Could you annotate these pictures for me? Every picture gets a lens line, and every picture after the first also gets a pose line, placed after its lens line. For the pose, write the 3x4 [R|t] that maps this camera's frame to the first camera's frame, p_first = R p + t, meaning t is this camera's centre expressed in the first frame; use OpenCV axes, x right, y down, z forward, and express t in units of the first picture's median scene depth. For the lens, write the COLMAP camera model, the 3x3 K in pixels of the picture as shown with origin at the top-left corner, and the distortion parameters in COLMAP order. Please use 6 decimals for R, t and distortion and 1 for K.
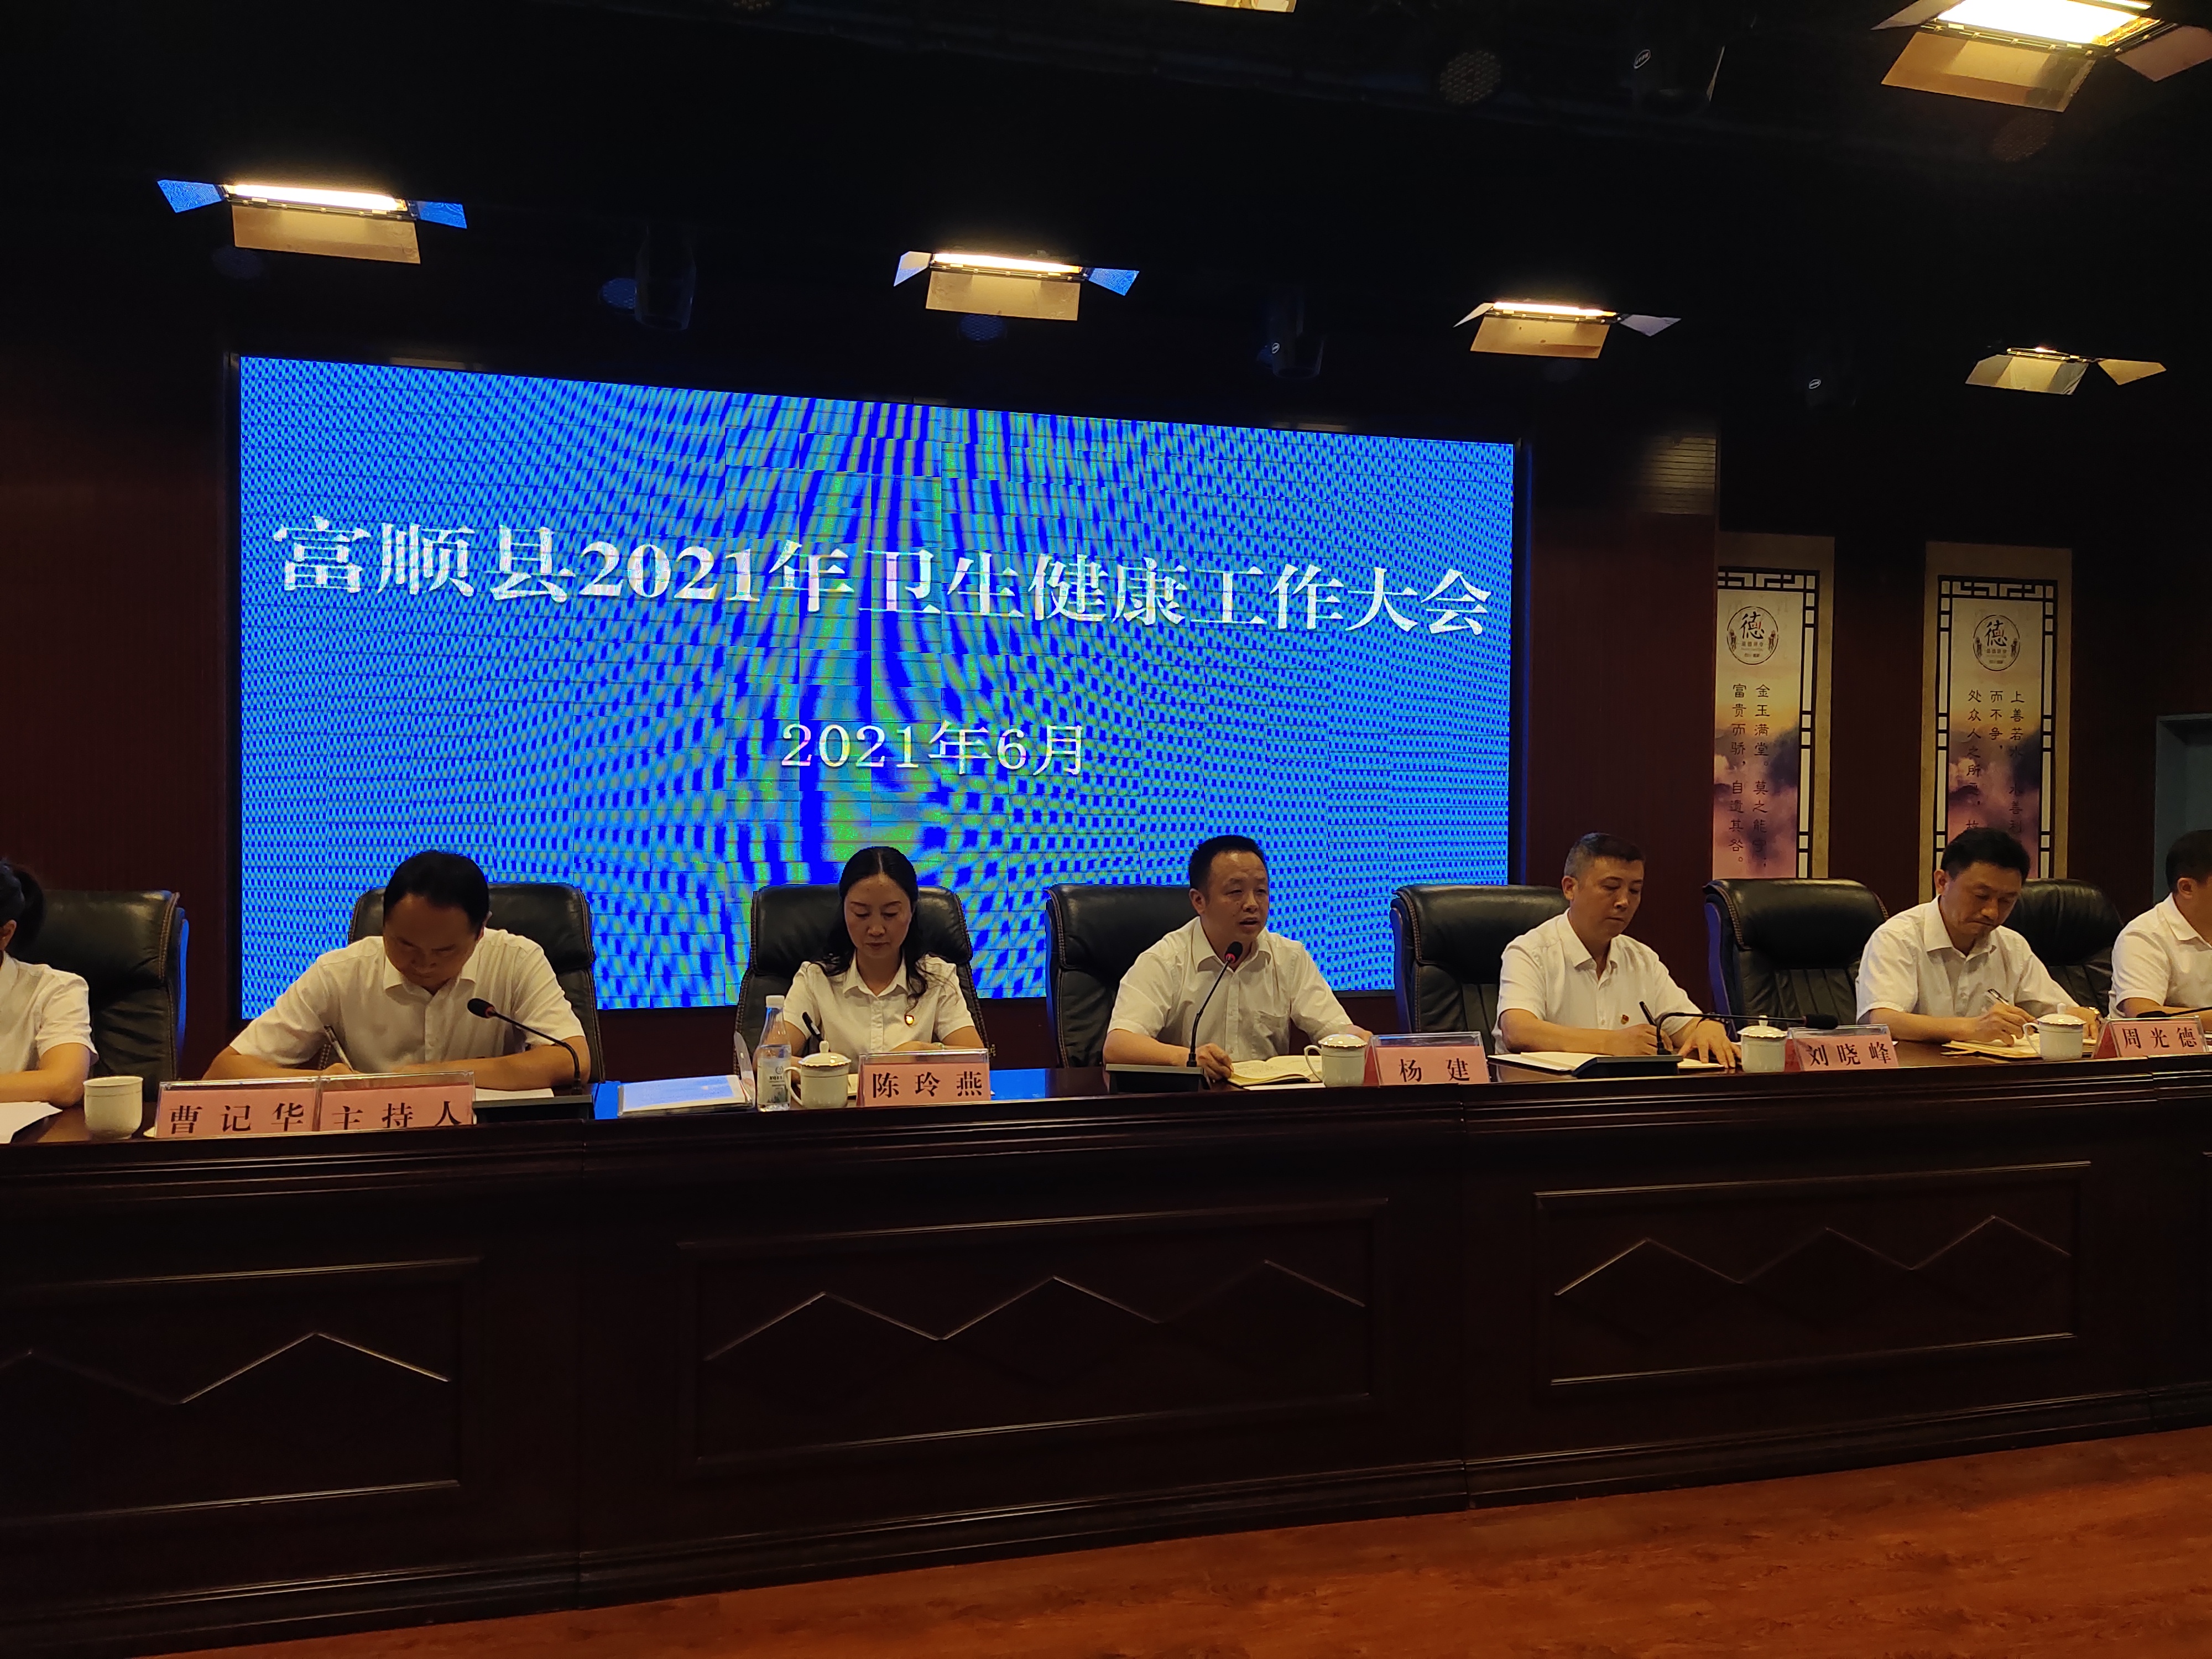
lens RADIAL K [[1618.7, 0, 1106.0], [0, 1618.7, 829.5], [0, 0, 1]] dist [0.097986, -0.121094]
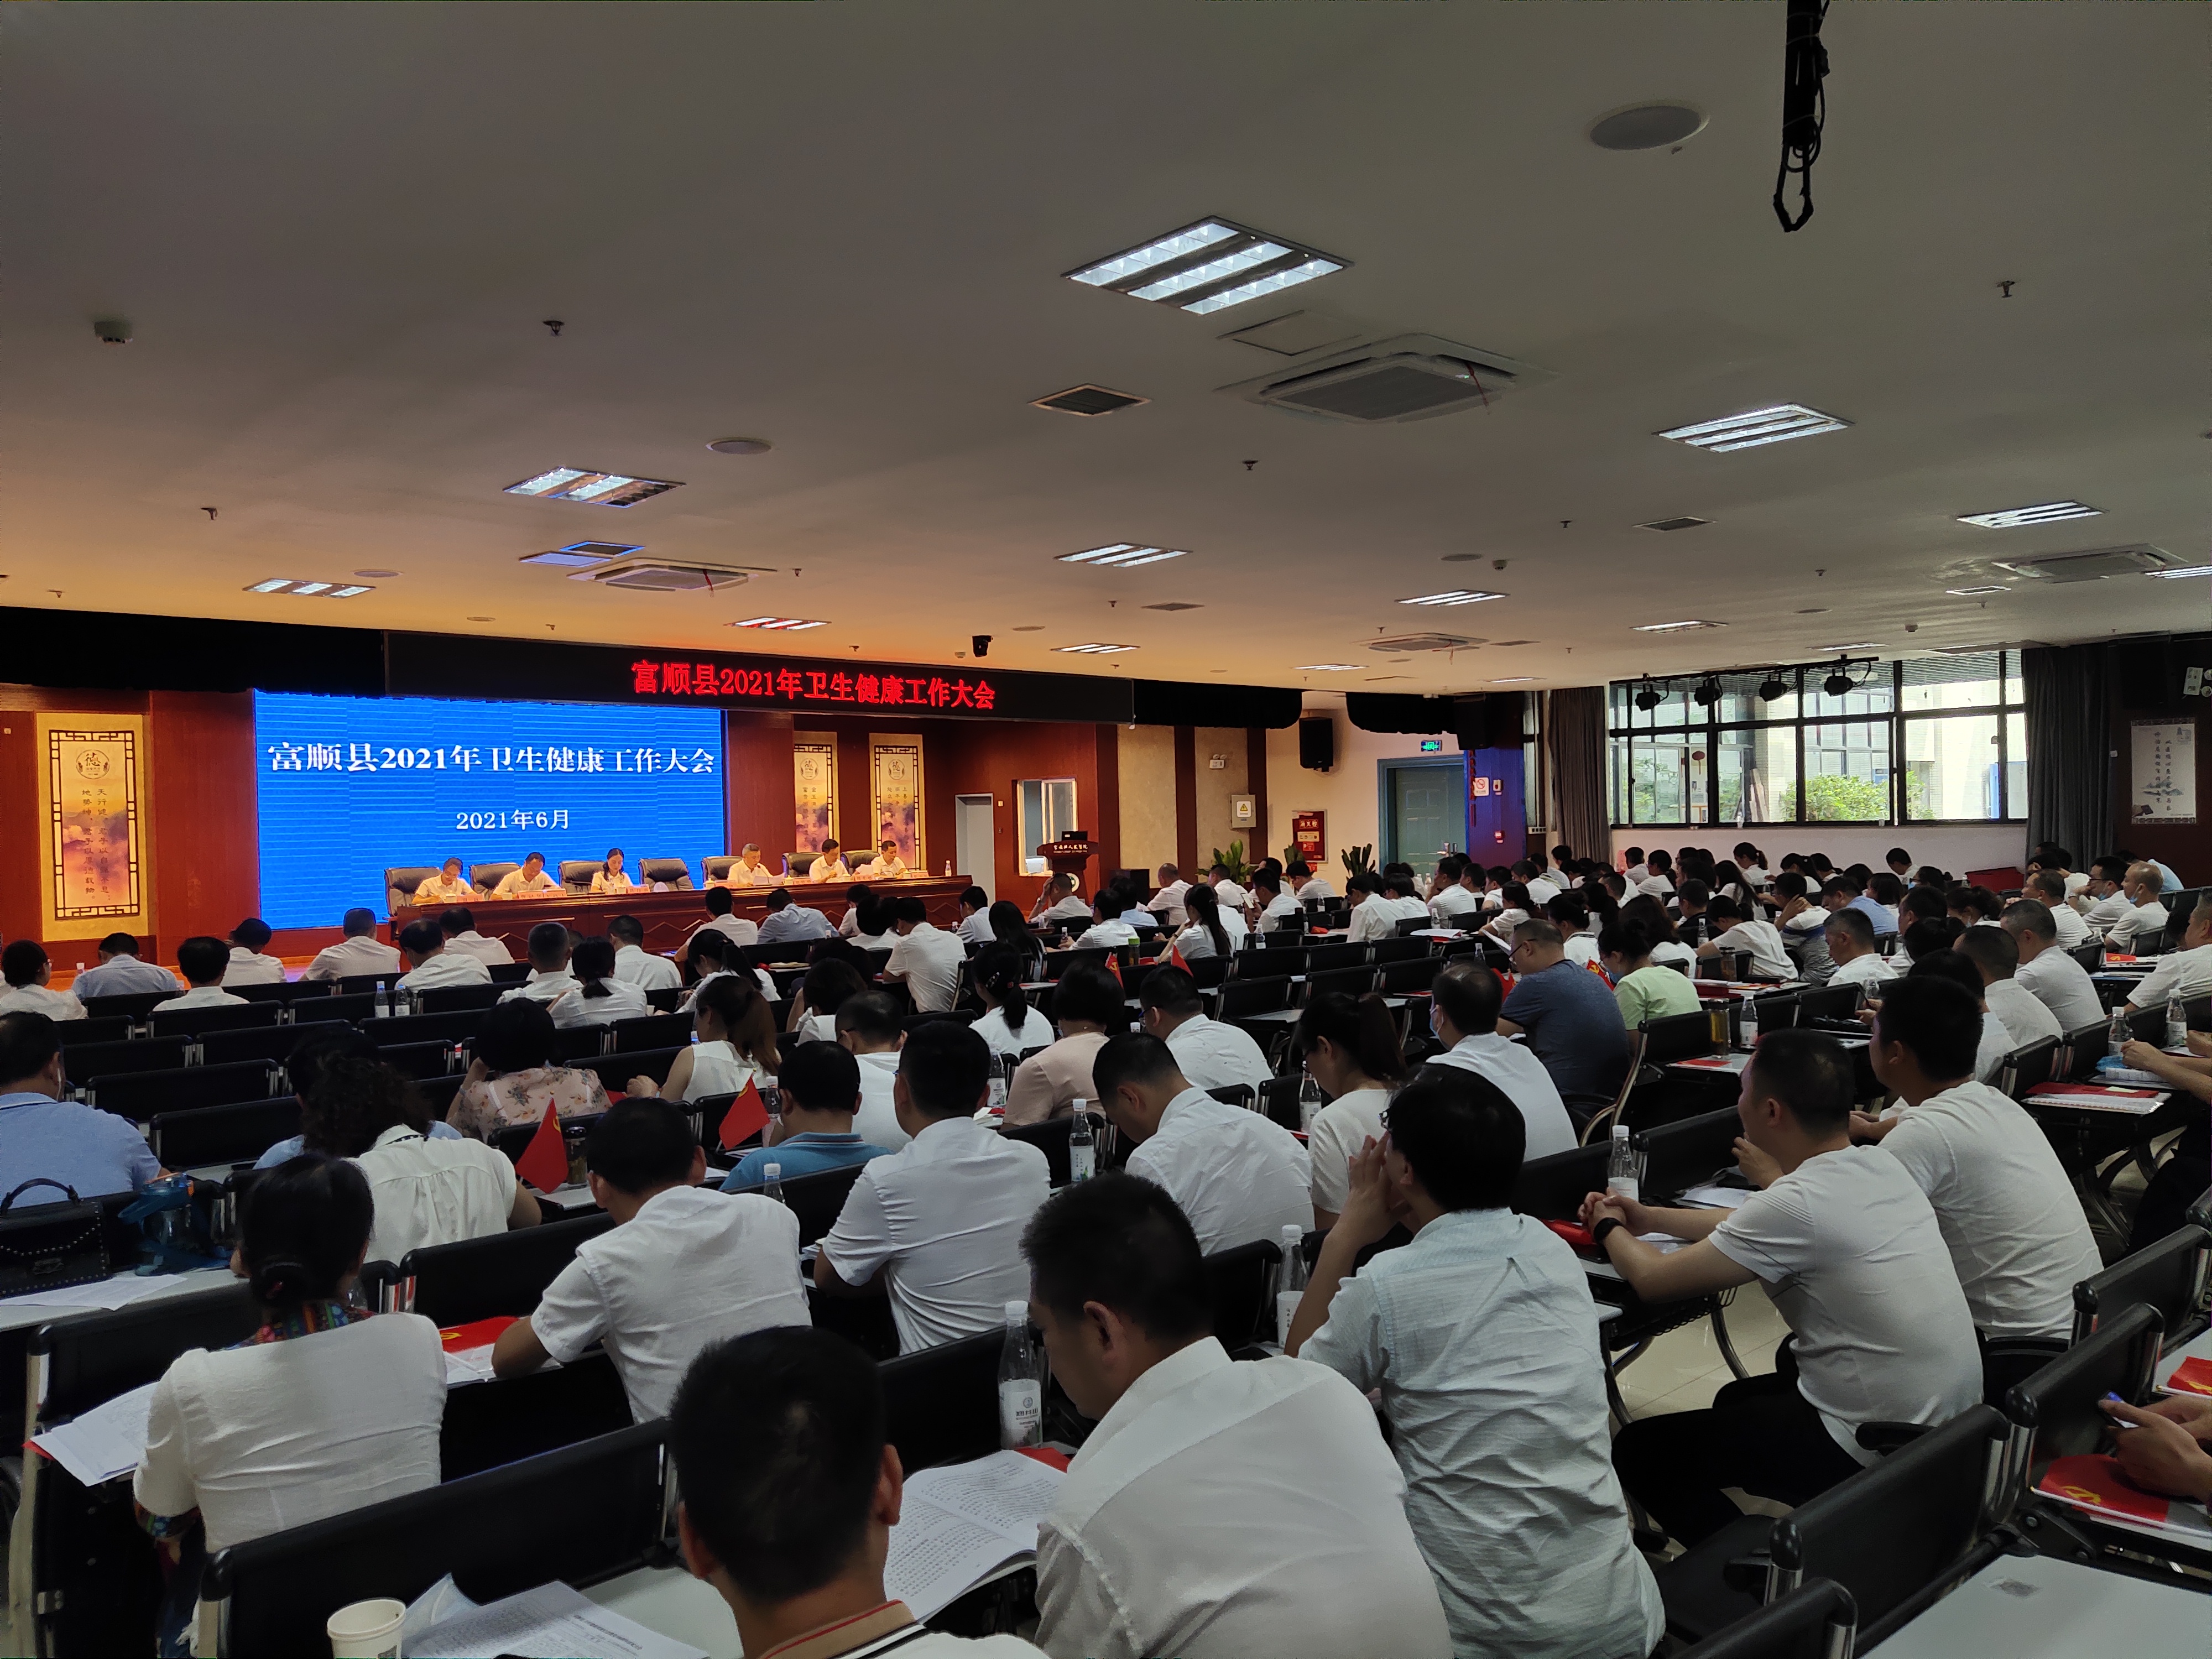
lens RADIAL K [[1617.9, 0, 1120.6], [0, 1617.9, 860.4], [0, 0, 1]] dist [0.101776, -0.173273]
pose [[0.866458, -0.041494, 0.497523, -0.574268], [0.041861, 0.999069, 0.010420, 0.029004], [-0.497492, 0.011798, 0.867388, -1.815836]]
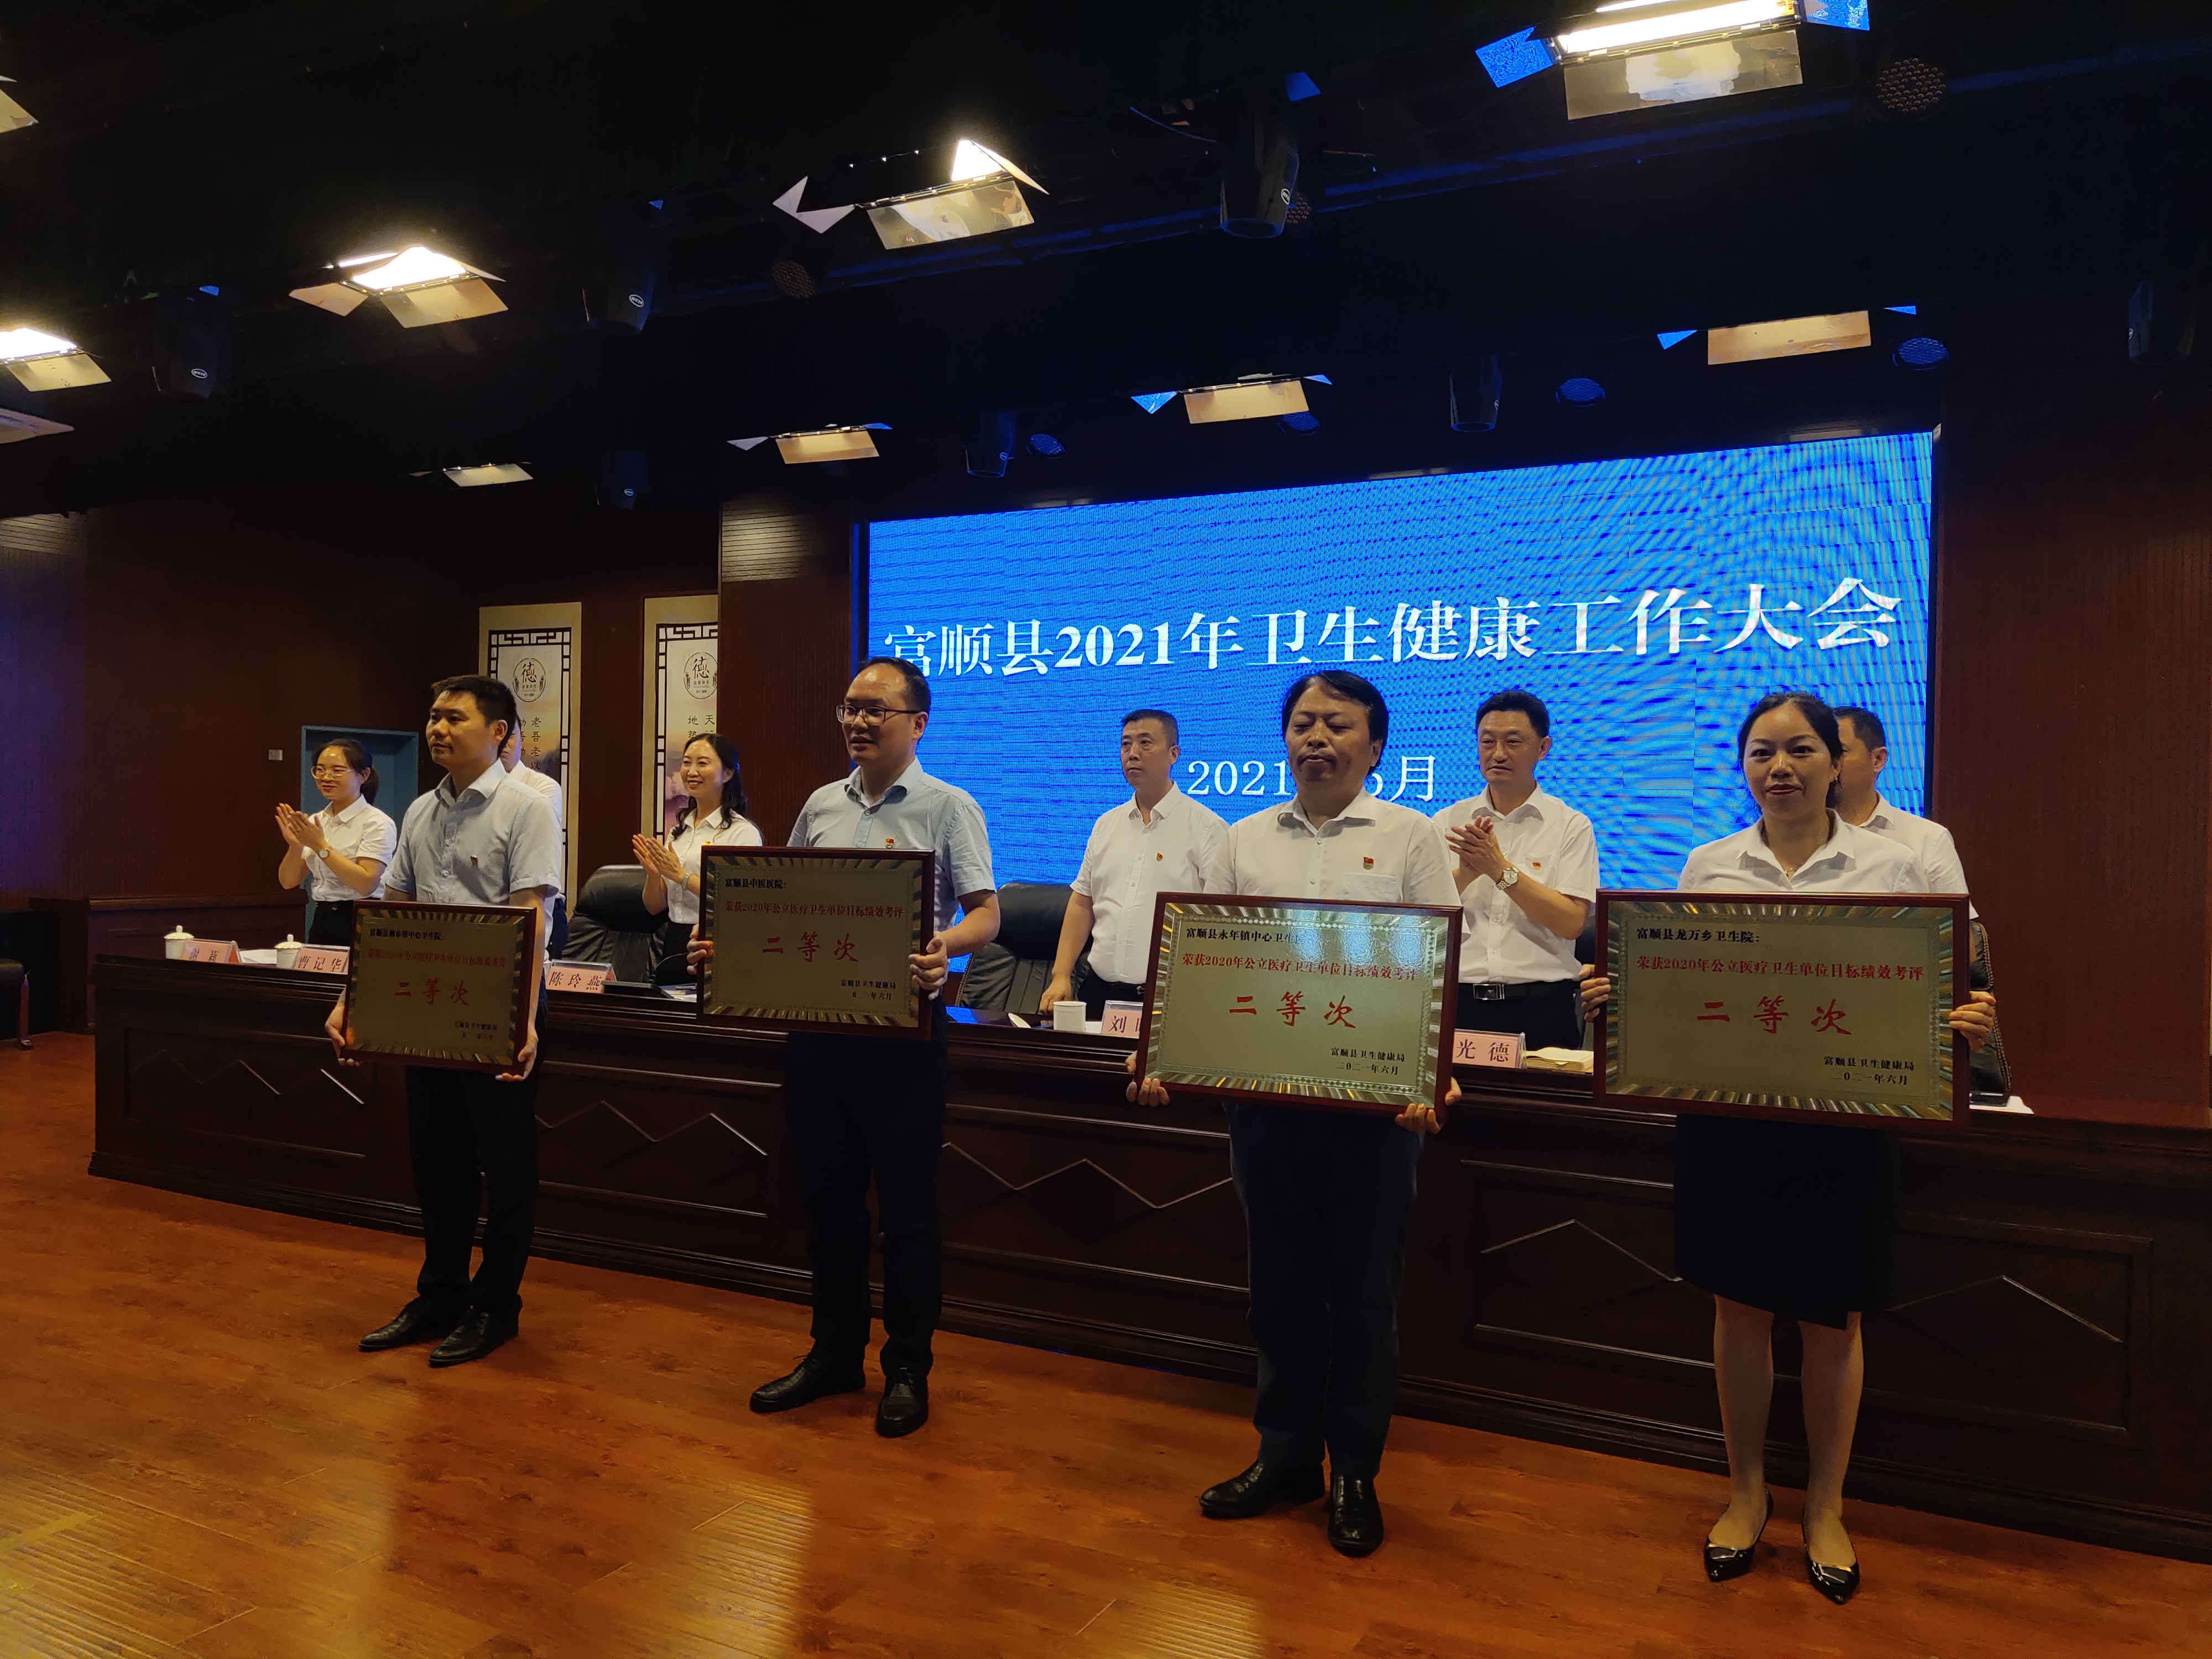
lens RADIAL K [[1618.7, 0, 1106.0], [0, 1618.7, 829.5], [0, 0, 1]] dist [0.097986, -0.121094]
pose [[0.749723, 0.009359, -0.661685, 0.544852], [-0.025153, 0.999580, -0.014361, 0.005822], [0.661273, 0.027410, 0.749644, 0.038443]]
